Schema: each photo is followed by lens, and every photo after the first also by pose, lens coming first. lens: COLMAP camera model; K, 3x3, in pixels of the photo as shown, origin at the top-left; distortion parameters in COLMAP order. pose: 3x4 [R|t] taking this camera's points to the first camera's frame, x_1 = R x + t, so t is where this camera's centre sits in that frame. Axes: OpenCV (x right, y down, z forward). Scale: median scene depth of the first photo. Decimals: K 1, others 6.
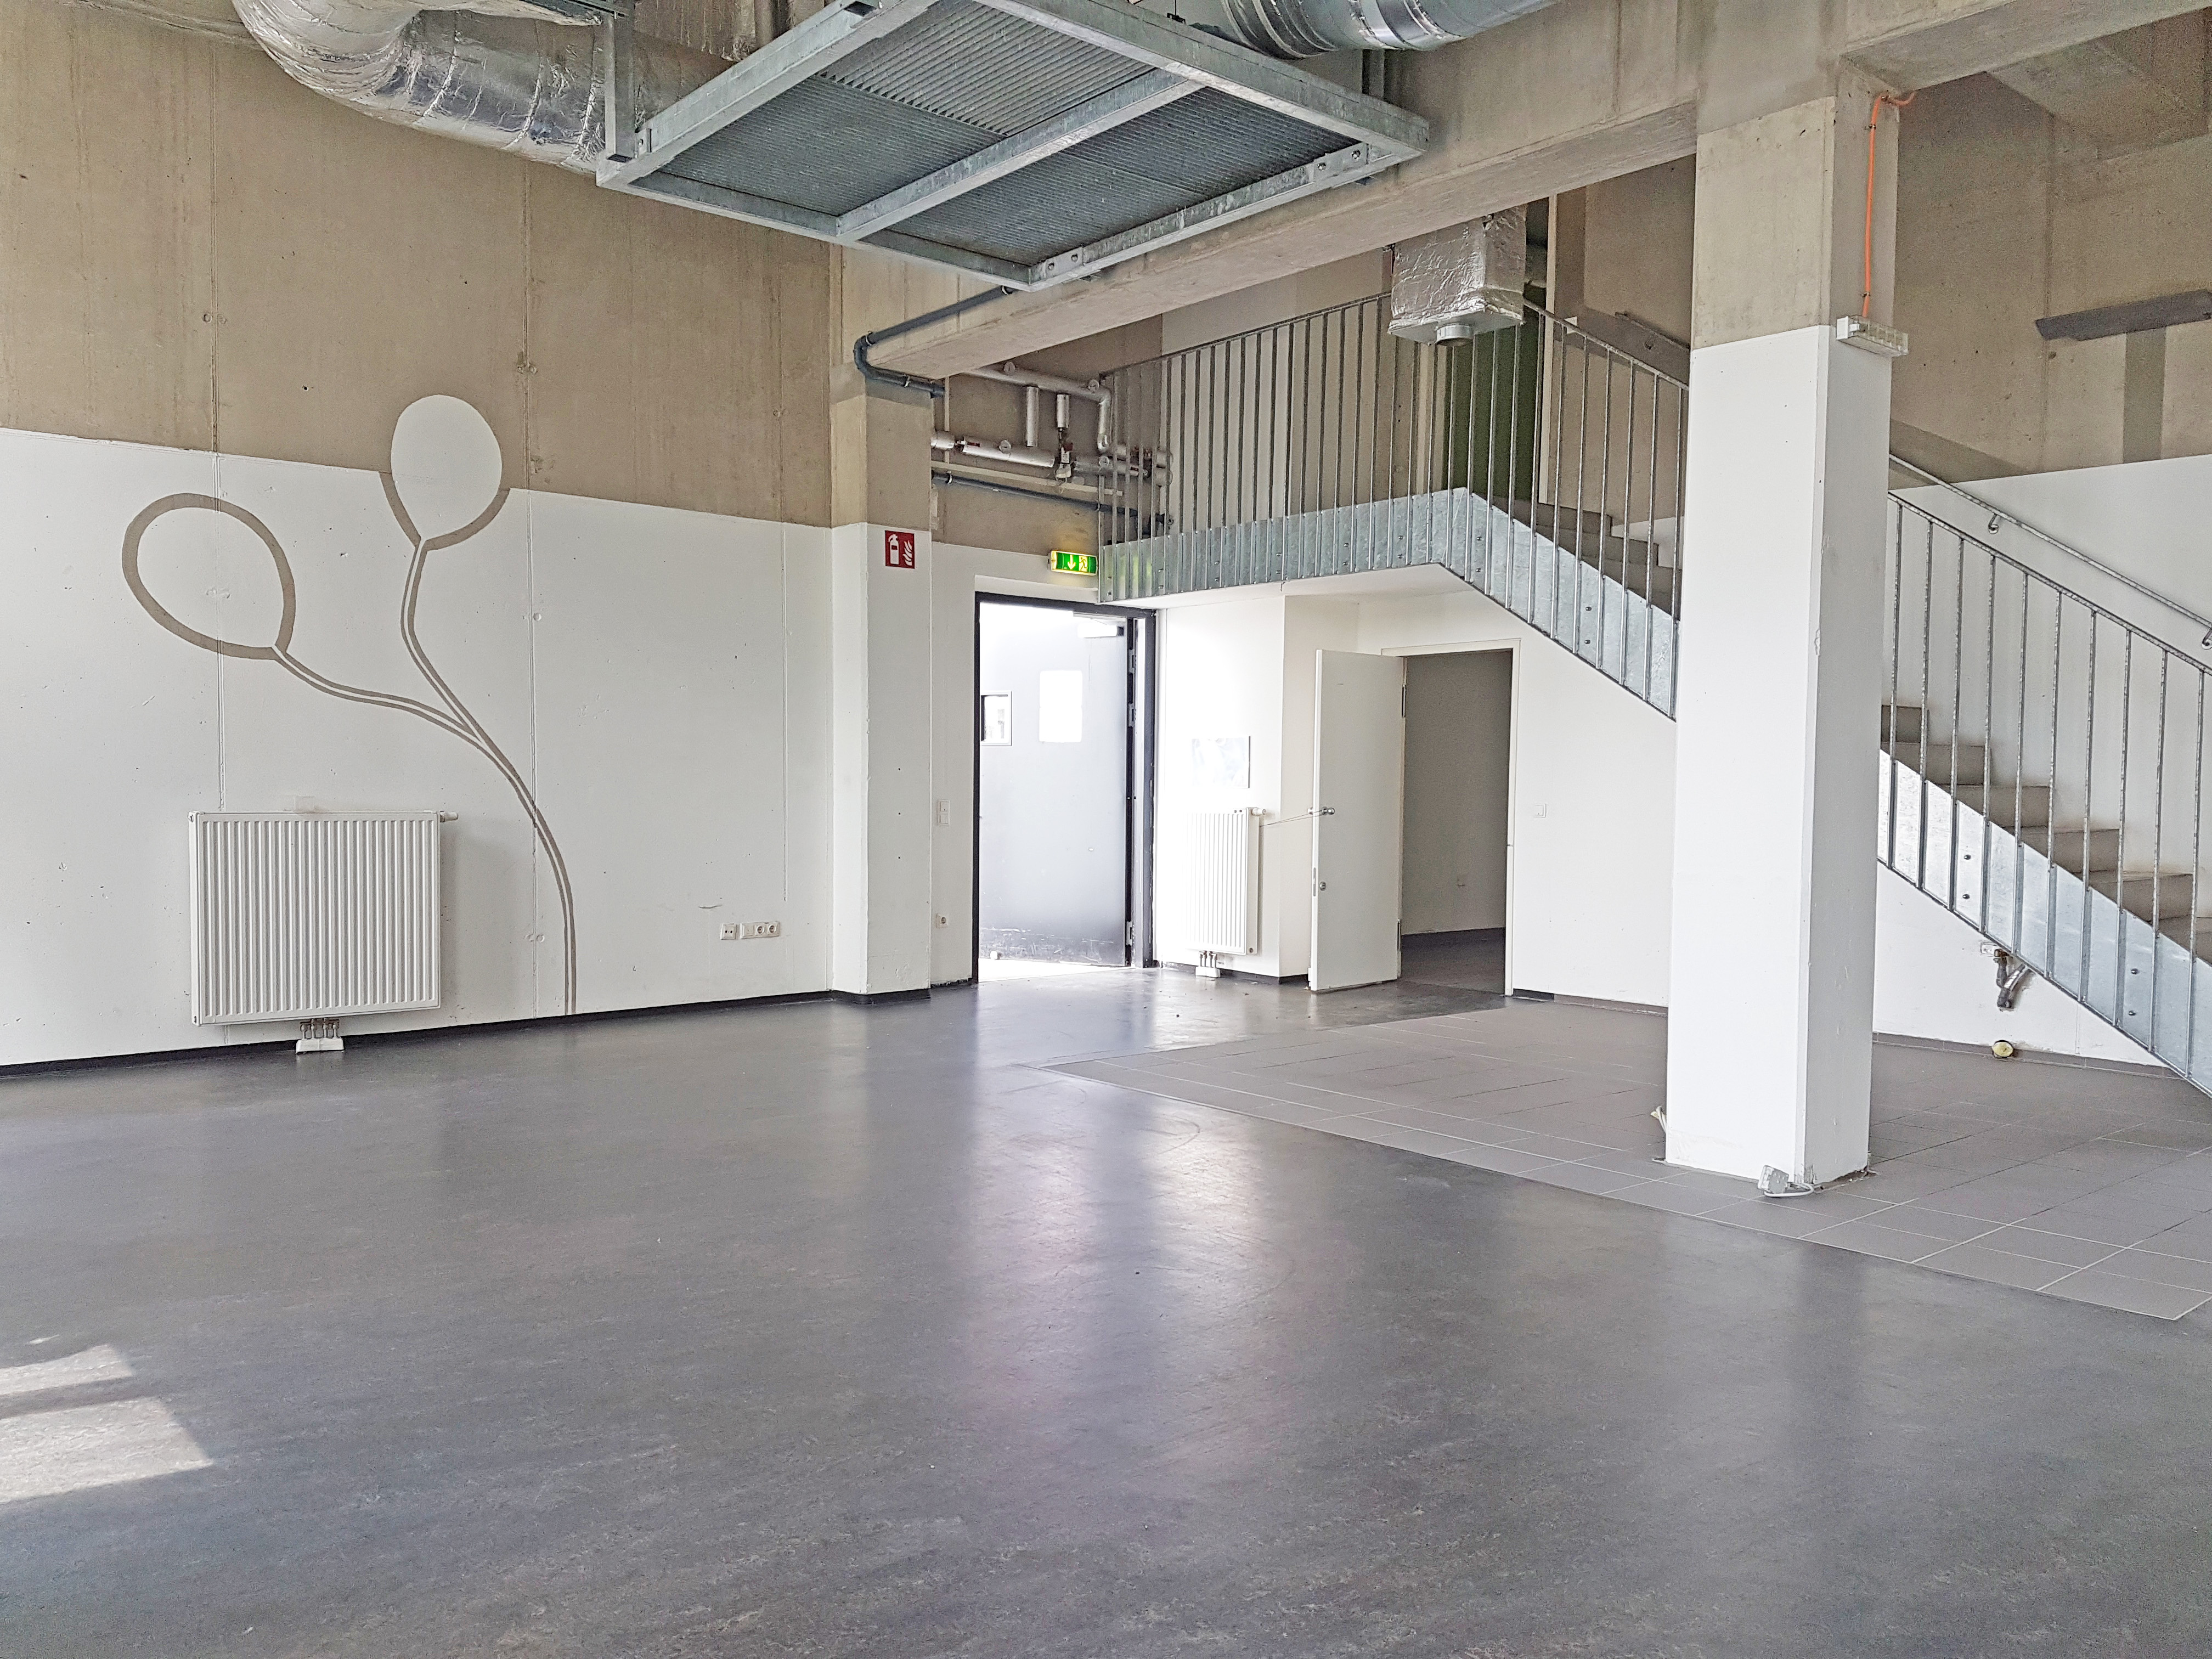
lens RADIAL K [[1737.7, 0, 1178.7], [0, 1737.7, 853.9], [0, 0, 1]] dist [0.133683, -0.218600]
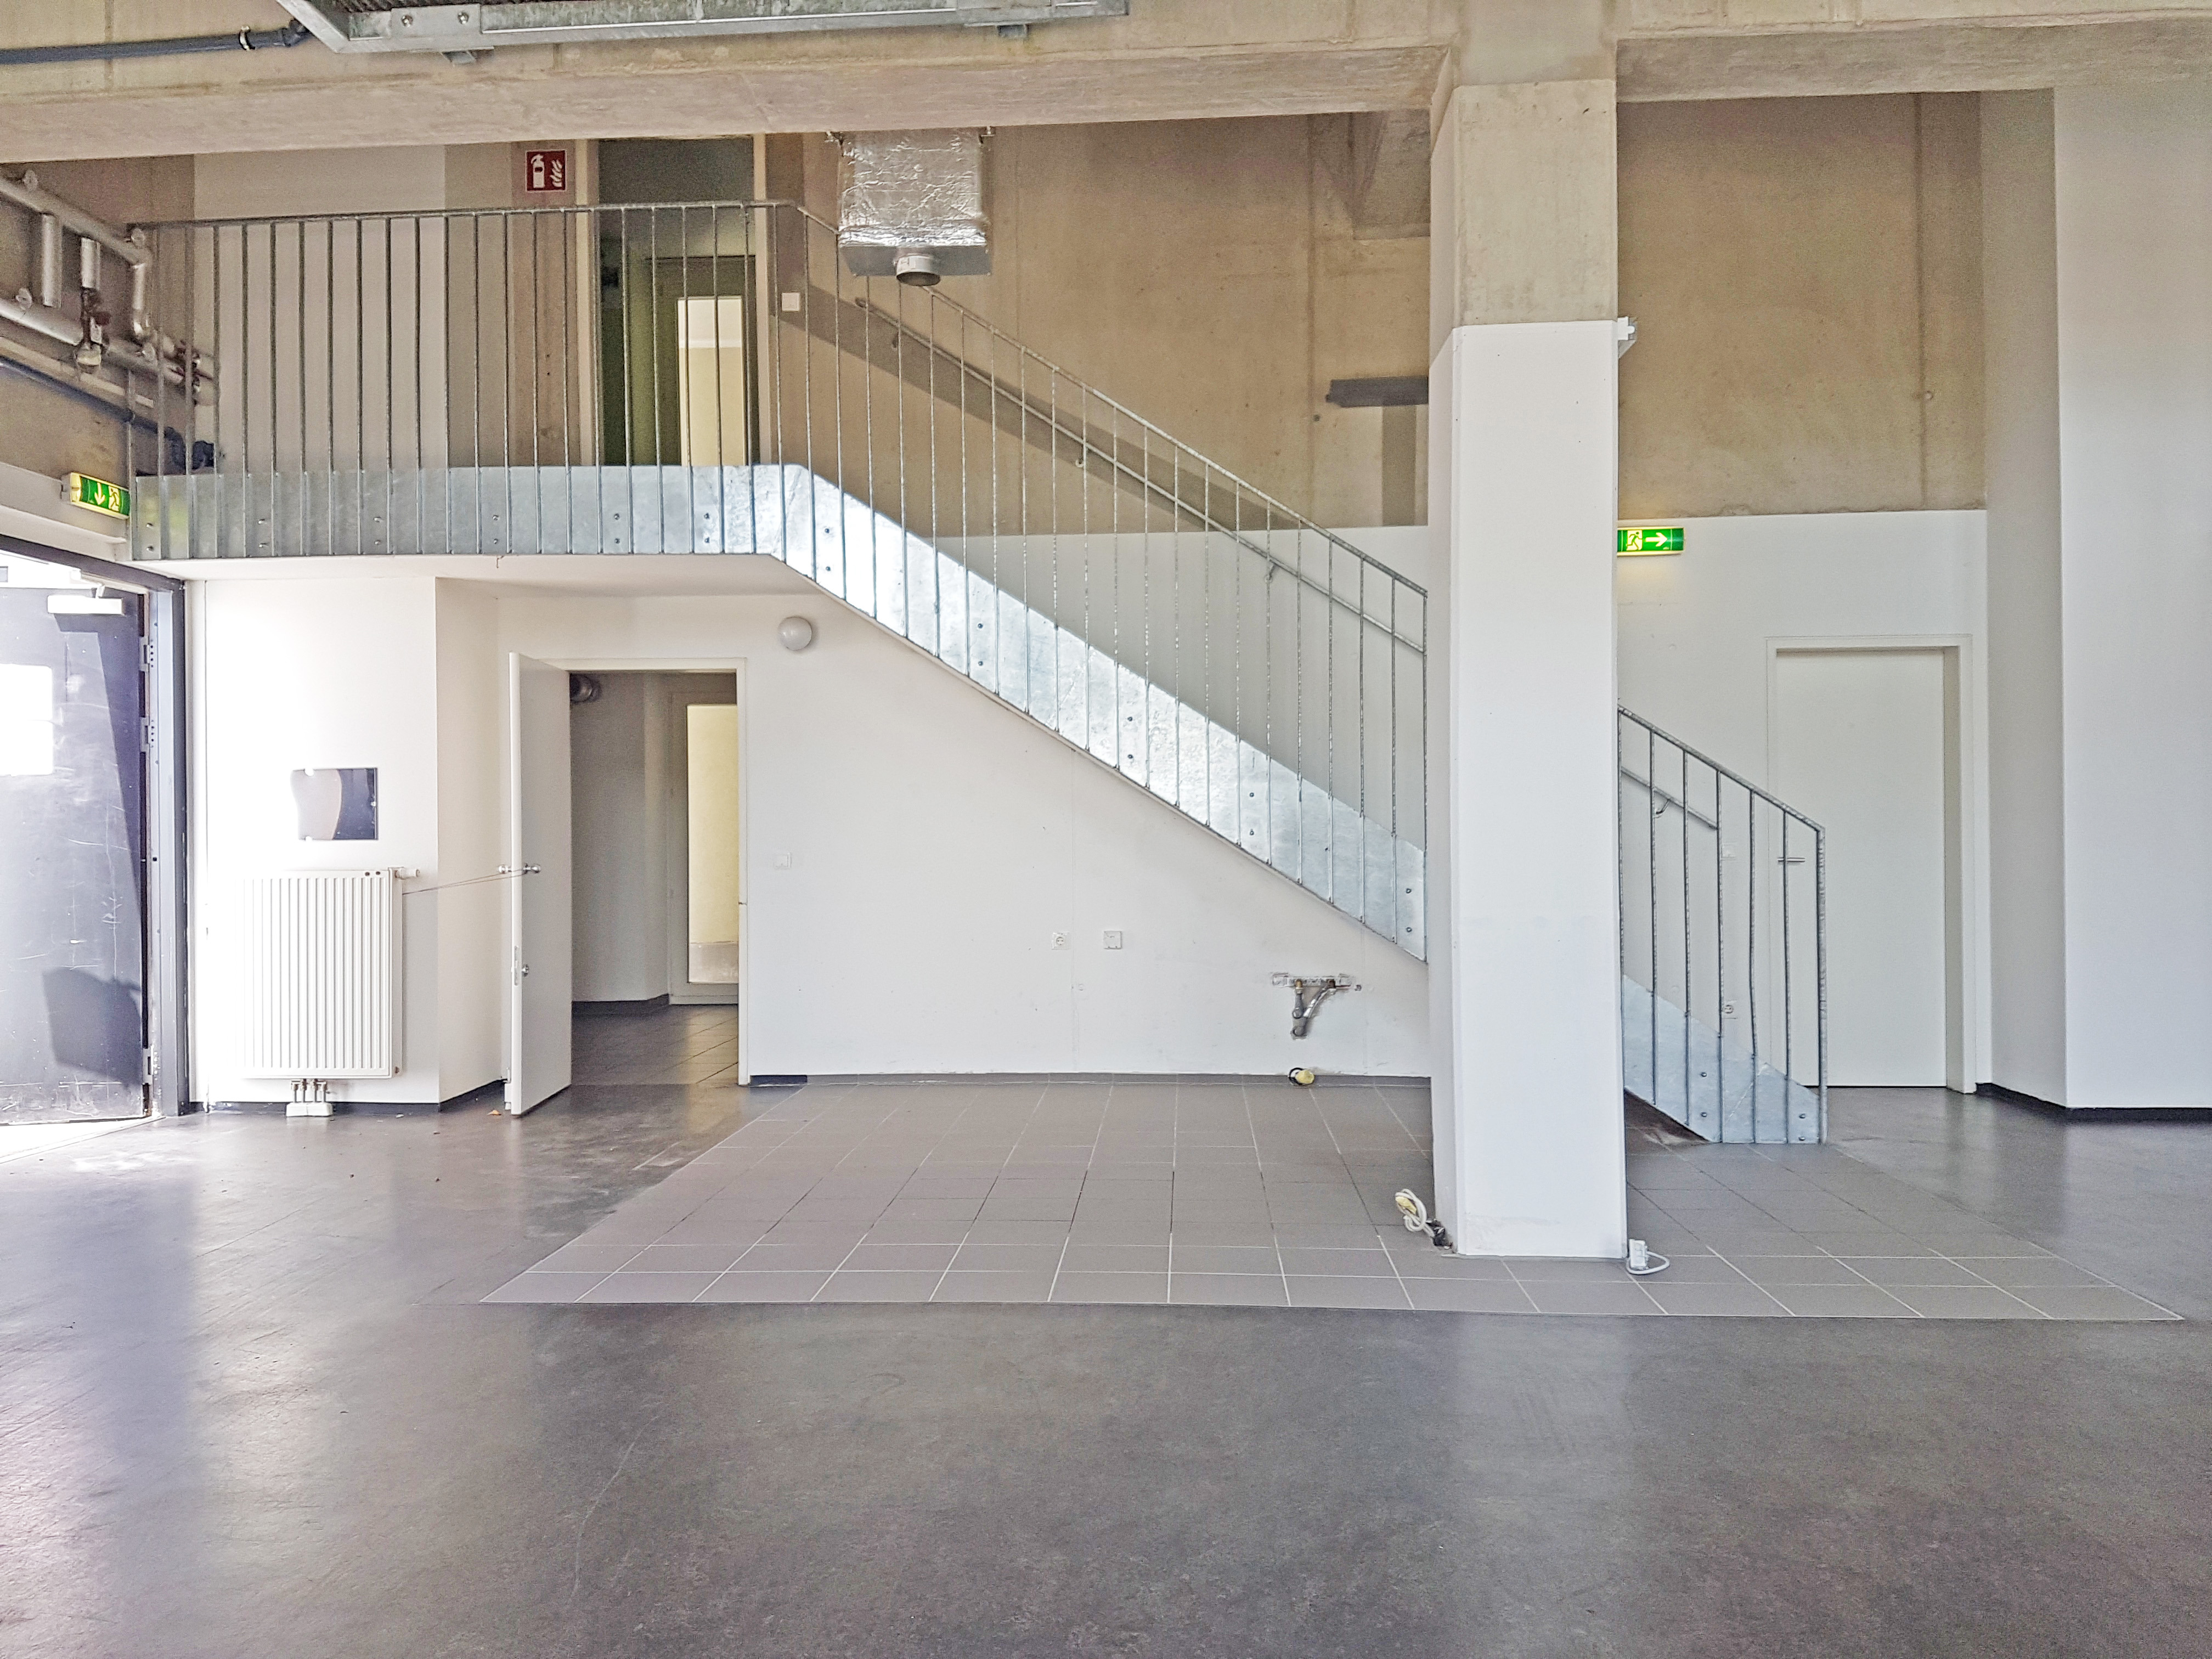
lens RADIAL K [[1706.7, 0, 1045.9], [0, 1706.7, 822.7], [0, 0, 1]] dist [0.138311, -0.205626]
pose [[0.722739, -0.004578, 0.691106, -0.262105], [0.040573, 0.998534, -0.035816, -0.008177], [-0.689929, 0.053926, 0.721866, 0.303129]]
